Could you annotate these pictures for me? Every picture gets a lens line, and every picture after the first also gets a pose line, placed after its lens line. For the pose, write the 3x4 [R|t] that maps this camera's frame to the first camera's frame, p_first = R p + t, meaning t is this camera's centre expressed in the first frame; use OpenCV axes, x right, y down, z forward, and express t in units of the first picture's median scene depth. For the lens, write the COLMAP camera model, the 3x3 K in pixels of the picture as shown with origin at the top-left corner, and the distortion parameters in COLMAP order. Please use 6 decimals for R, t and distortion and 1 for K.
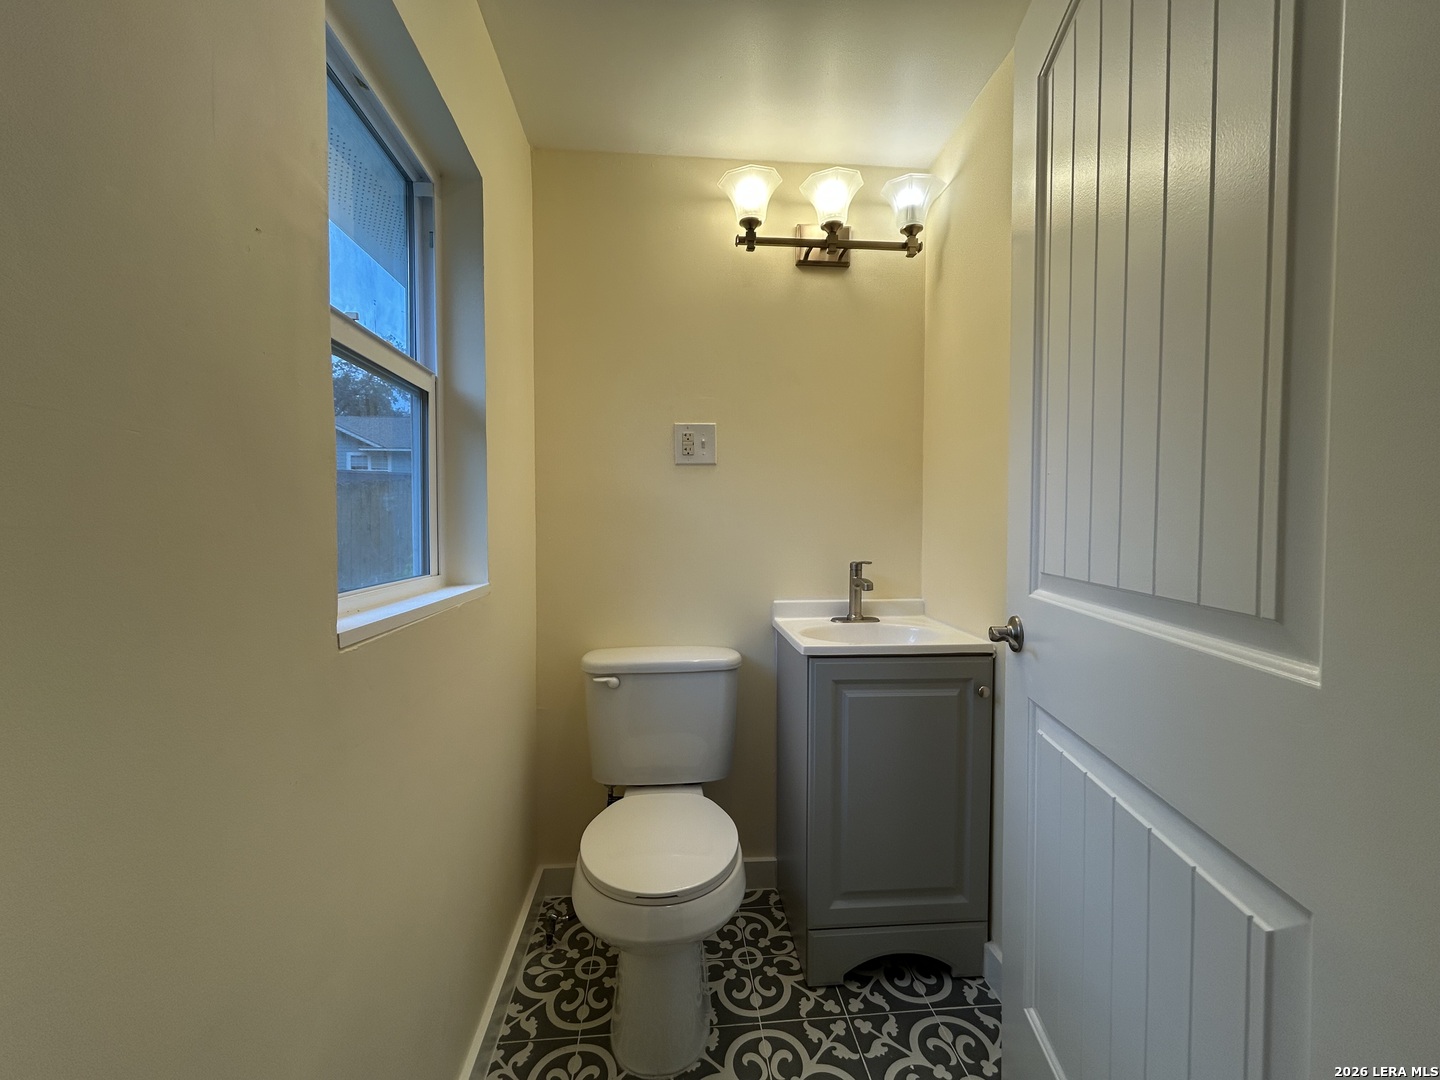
lens RADIAL K [[590.0, 0, 722.4], [0, 590.0, 541.6], [0, 0, 1]] dist [0.002320, 0.000270]
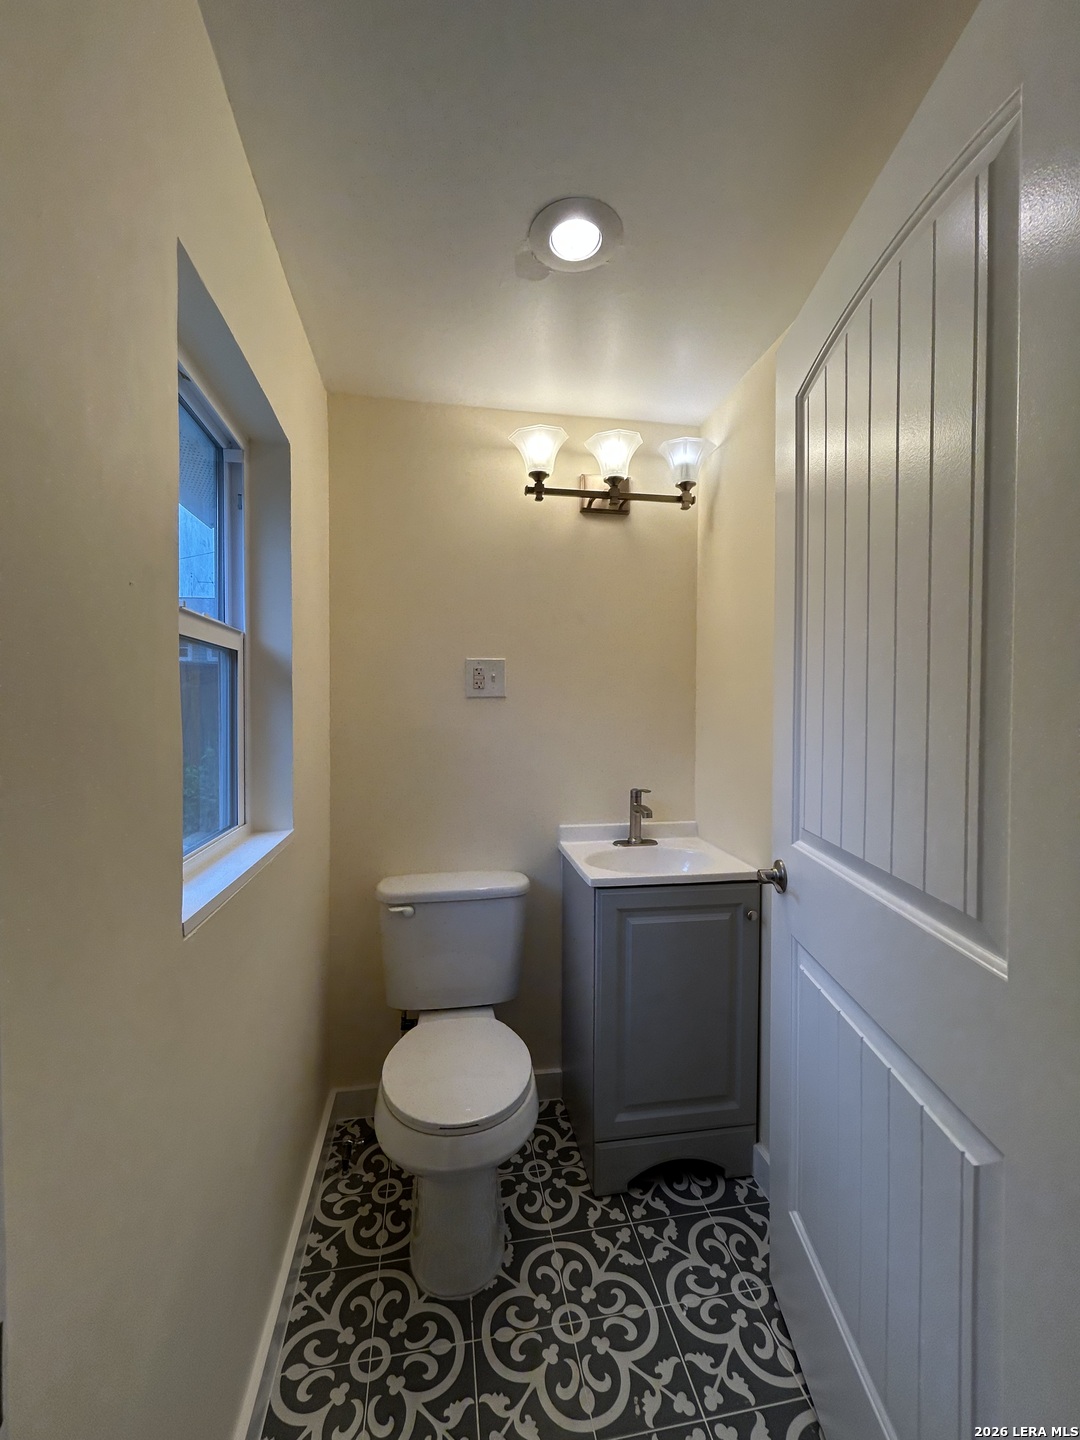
lens RADIAL K [[590.0, 0, 544.2], [0, 590.0, 715.2], [0, 0, 1]] dist [0.002320, 0.000270]
pose [[0.996412, 0.001463, 0.084623, -0.038447], [-0.000402, 0.999921, -0.012555, -0.106730], [-0.084634, 0.012476, 0.996334, -0.071785]]
